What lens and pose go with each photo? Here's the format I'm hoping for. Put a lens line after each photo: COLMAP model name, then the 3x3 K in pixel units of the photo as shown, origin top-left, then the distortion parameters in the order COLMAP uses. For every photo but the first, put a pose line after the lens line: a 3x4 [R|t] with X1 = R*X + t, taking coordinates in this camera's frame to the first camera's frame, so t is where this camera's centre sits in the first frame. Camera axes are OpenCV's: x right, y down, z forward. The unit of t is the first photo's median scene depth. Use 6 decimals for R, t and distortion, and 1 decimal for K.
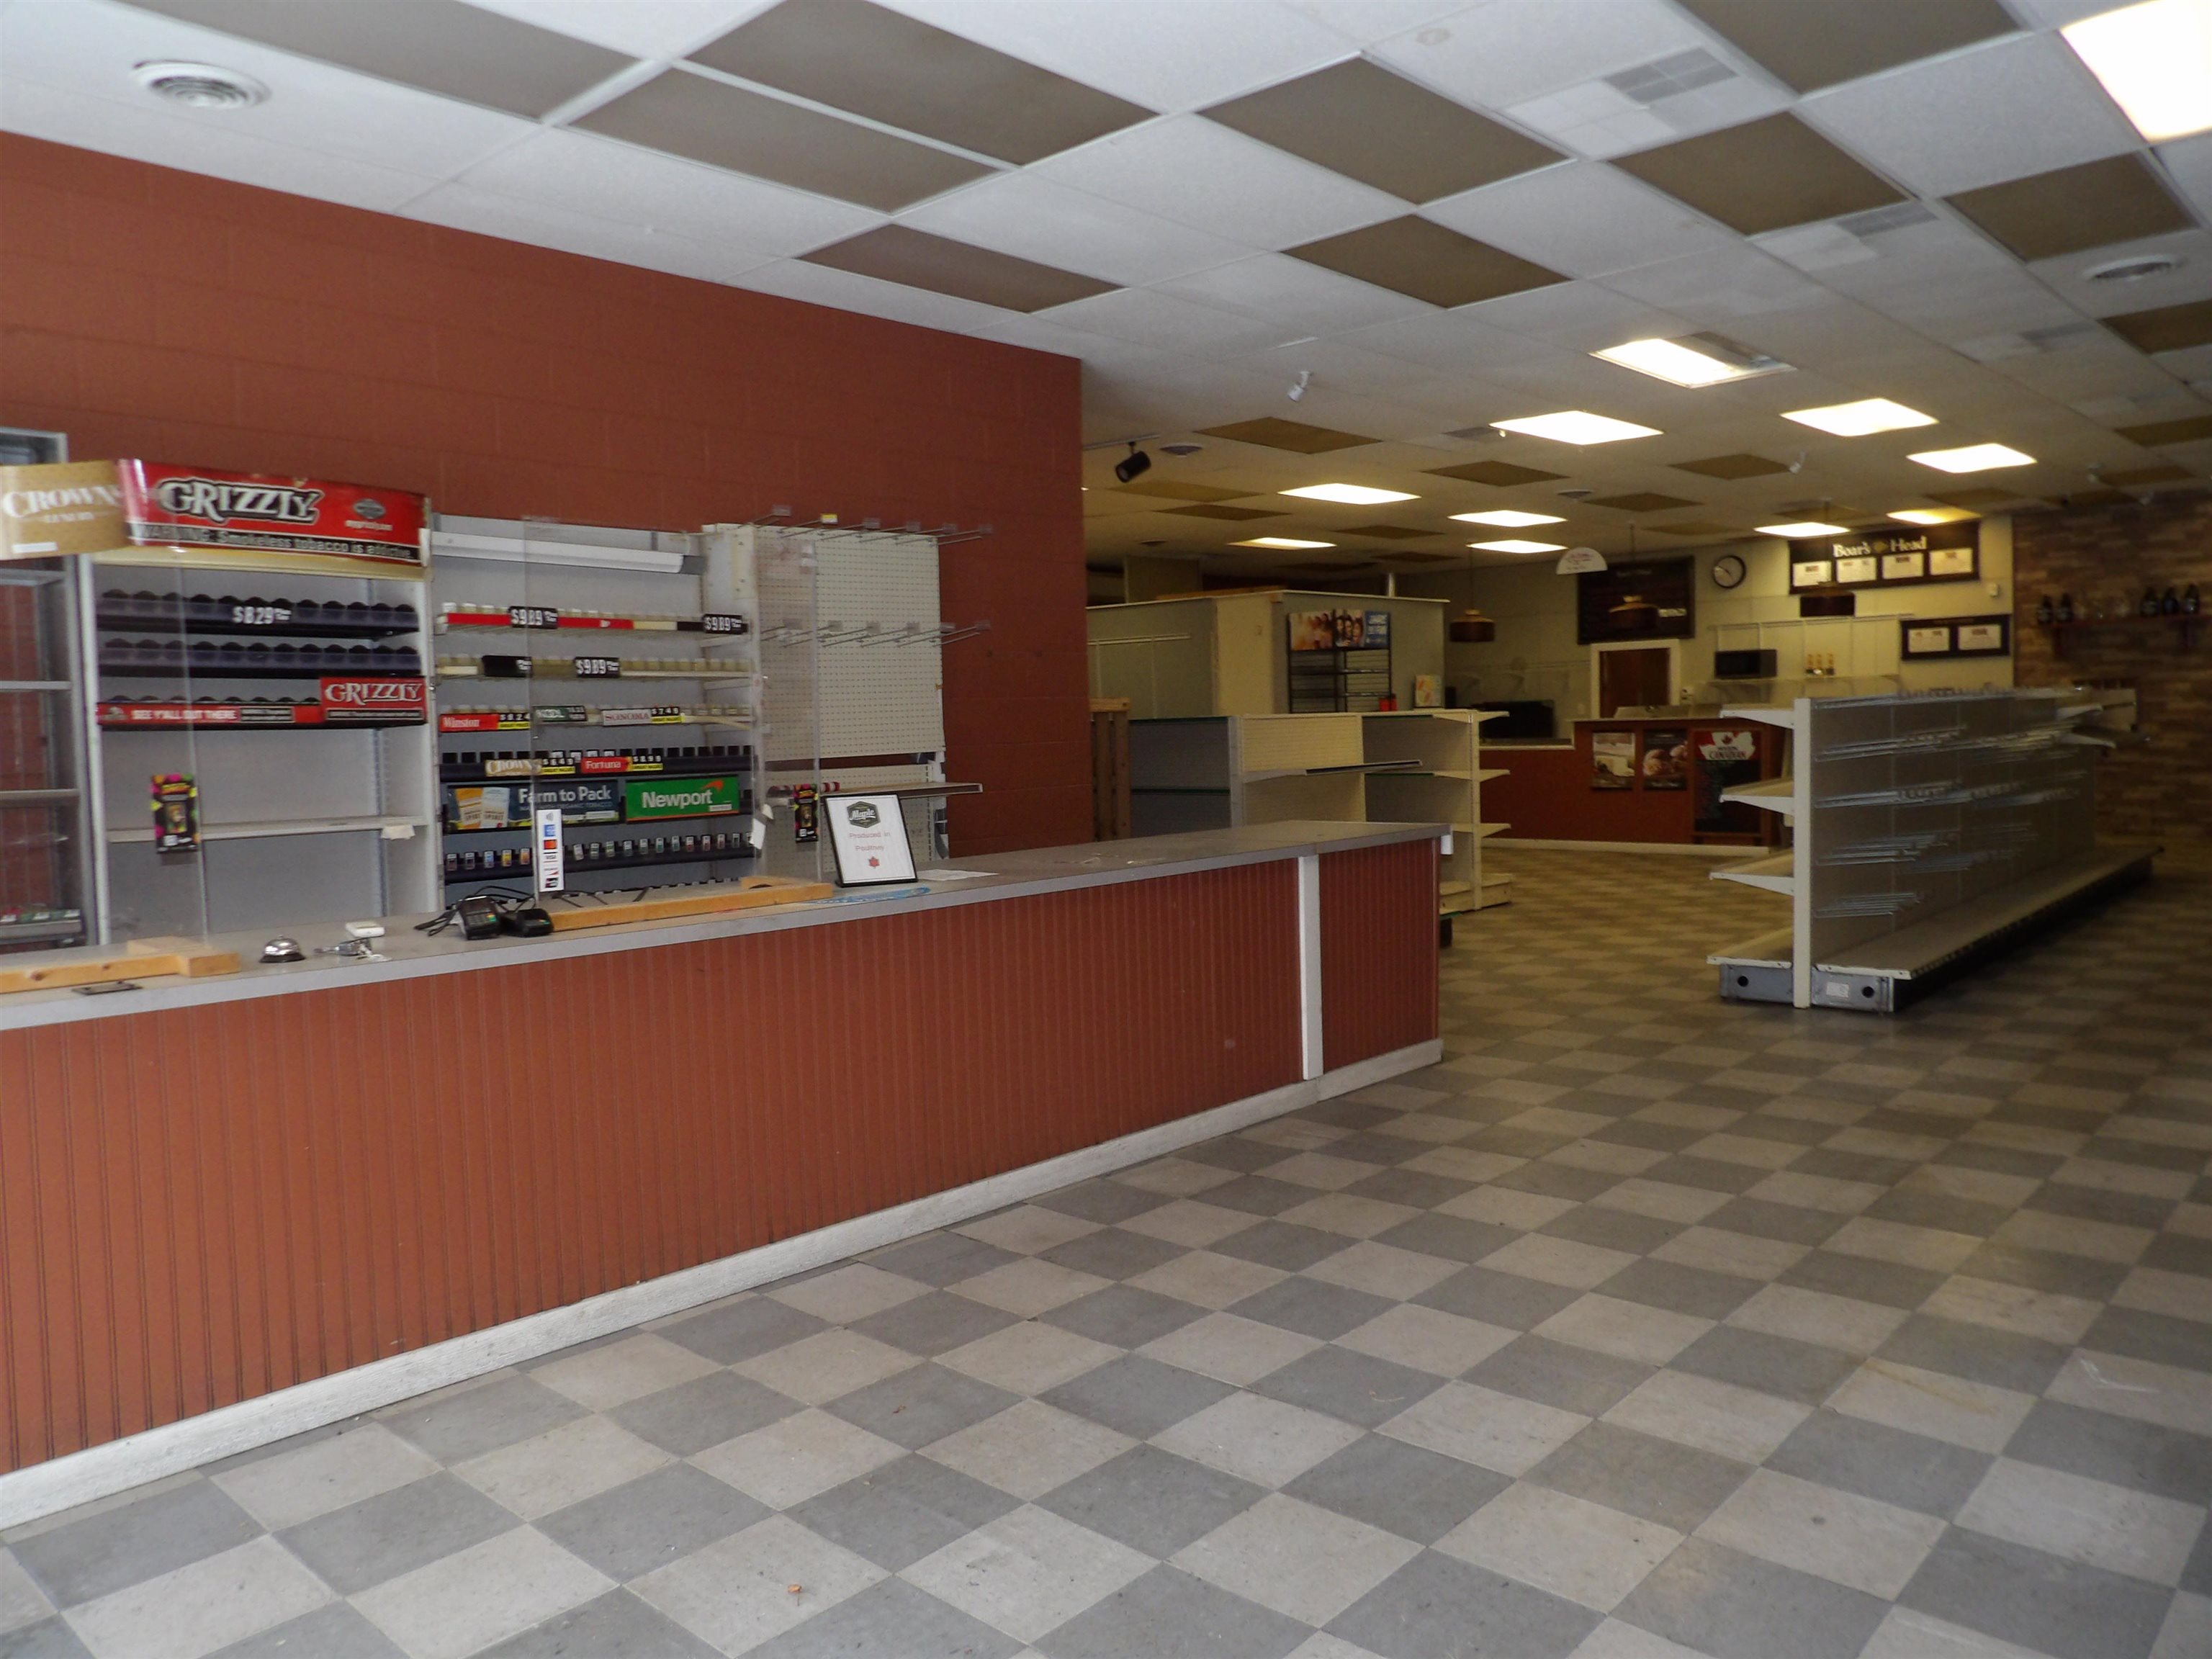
lens RADIAL K [[1580.4, 0, 1091.1], [0, 1580.4, 807.5], [0, 0, 1]] dist [-0.032986, 0.029030]
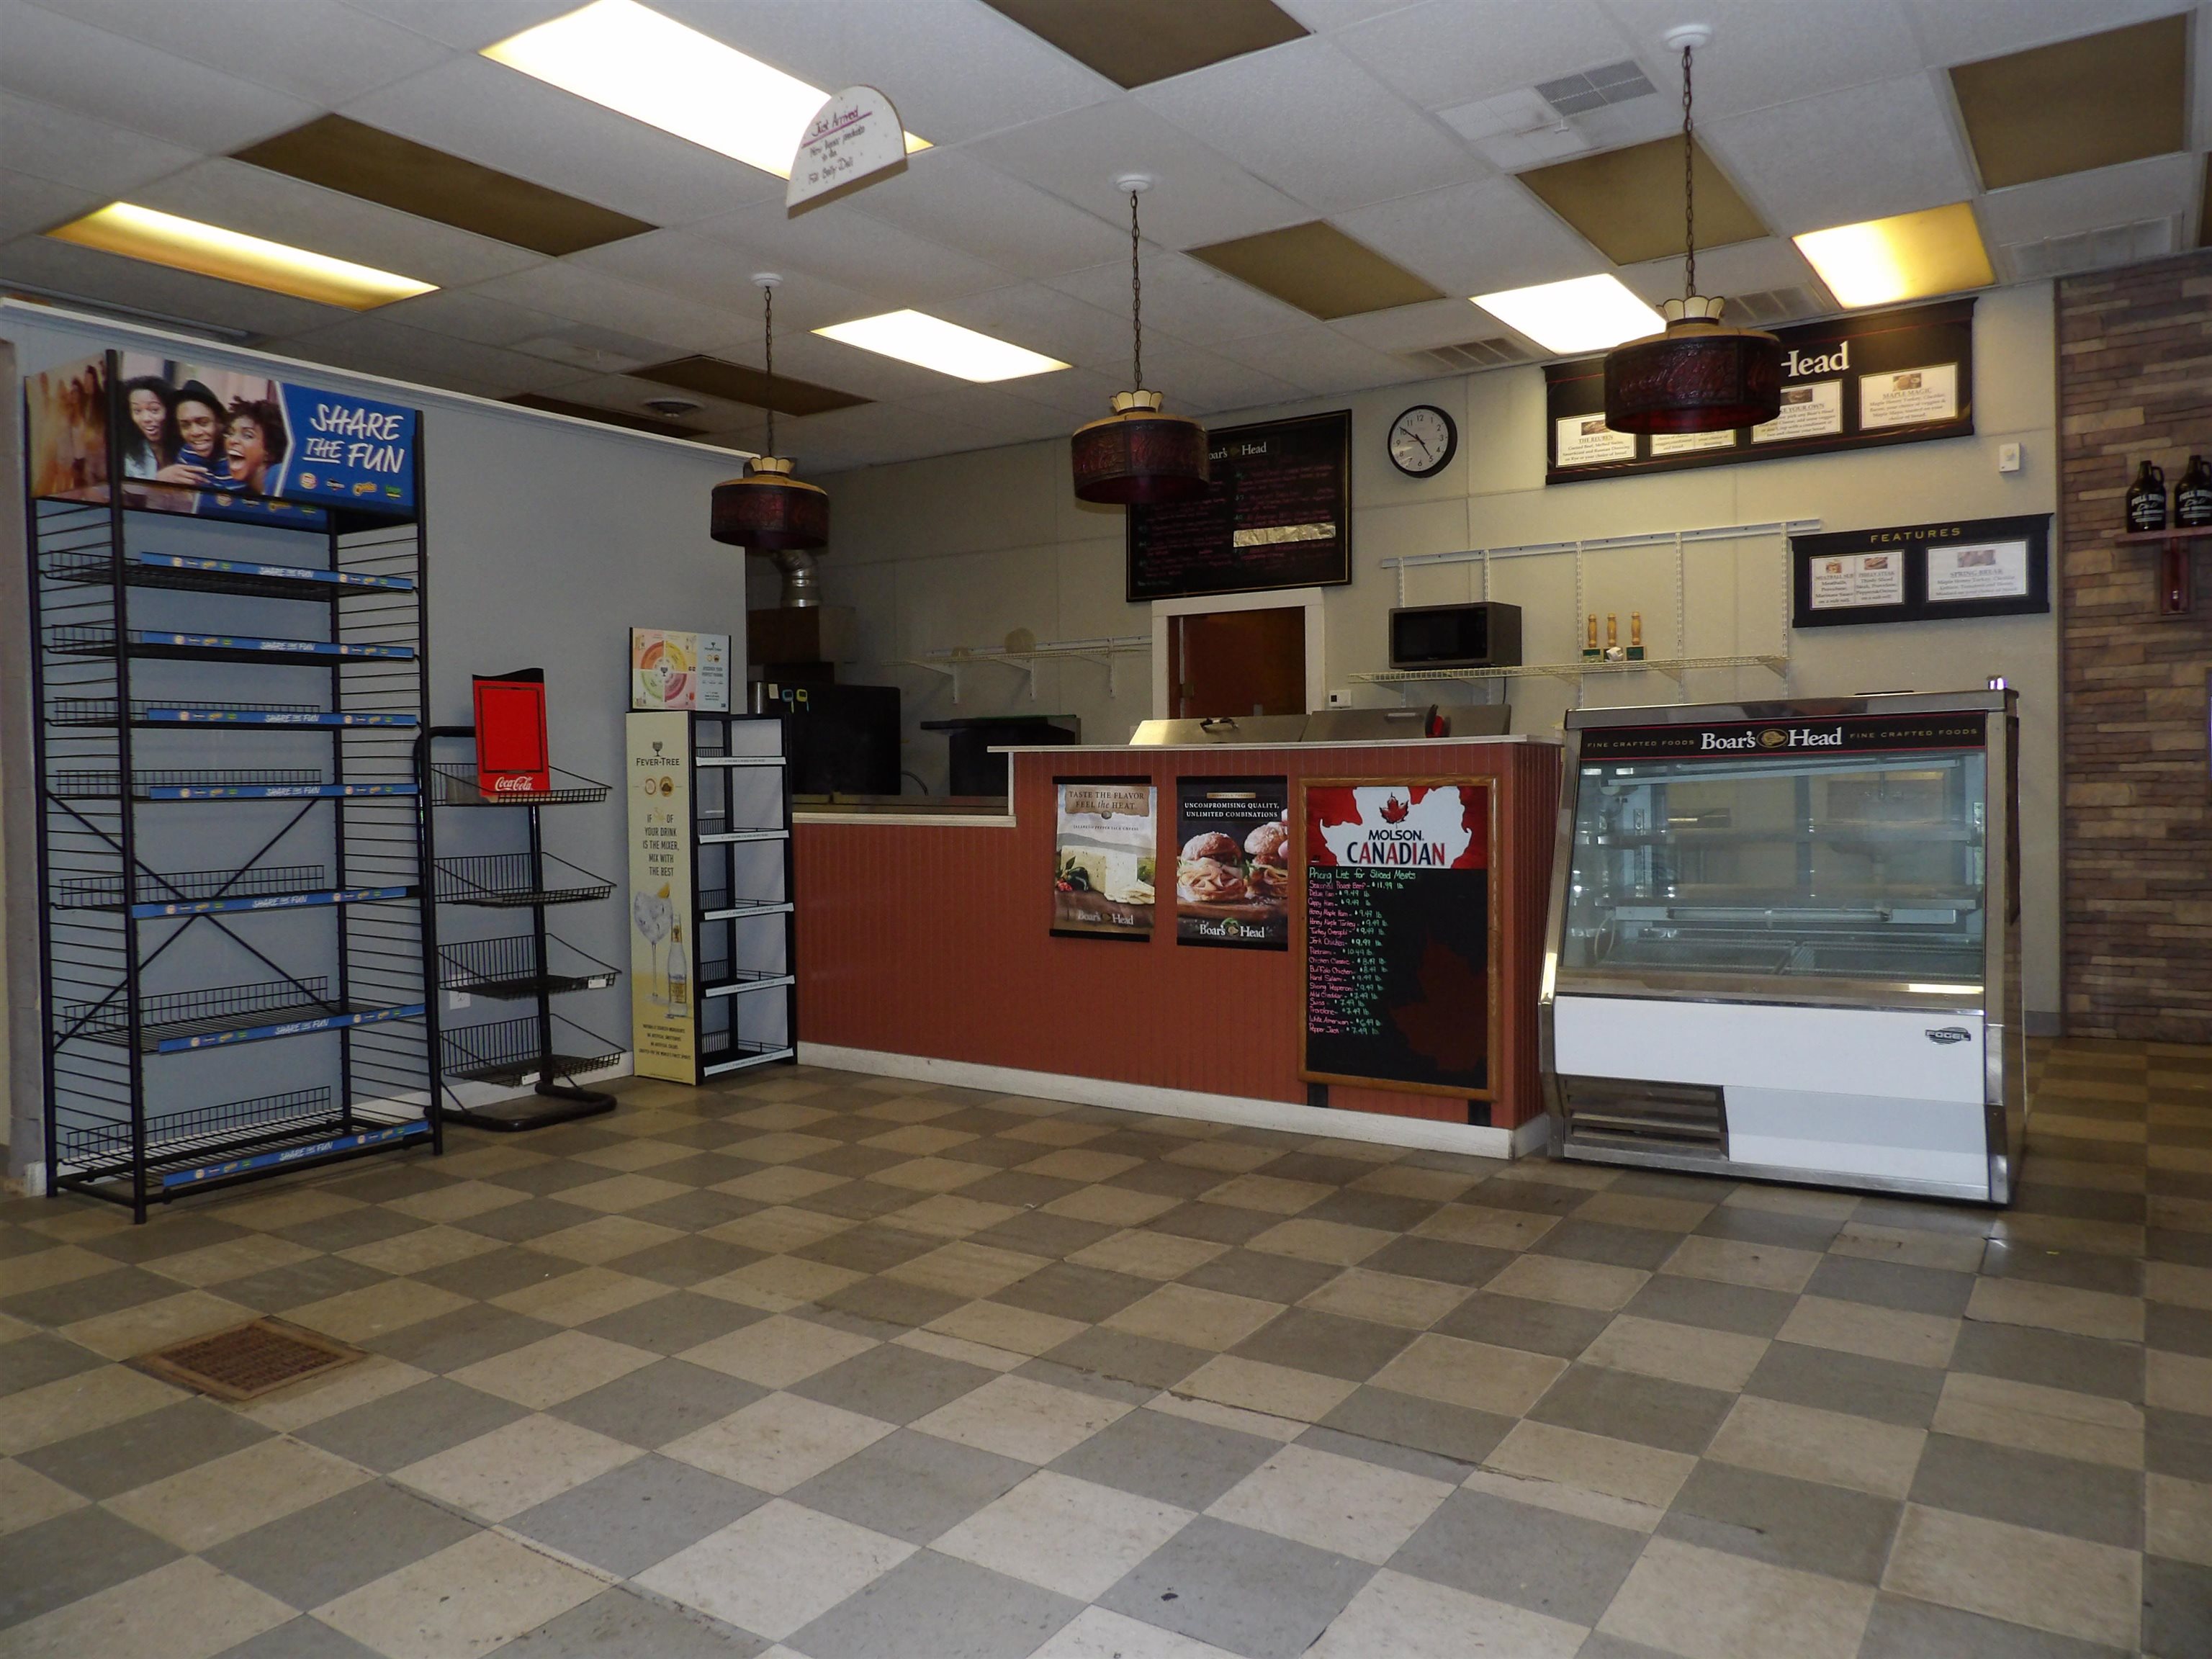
lens RADIAL K [[1580.4, 0, 1108.2], [0, 1580.4, 818.4], [0, 0, 1]] dist [-0.032986, 0.029030]
pose [[0.985478, 0.011082, 0.169442, 0.265699], [-0.007136, 0.999689, -0.023880, -0.030140], [-0.169654, 0.022324, 0.985251, 0.628060]]
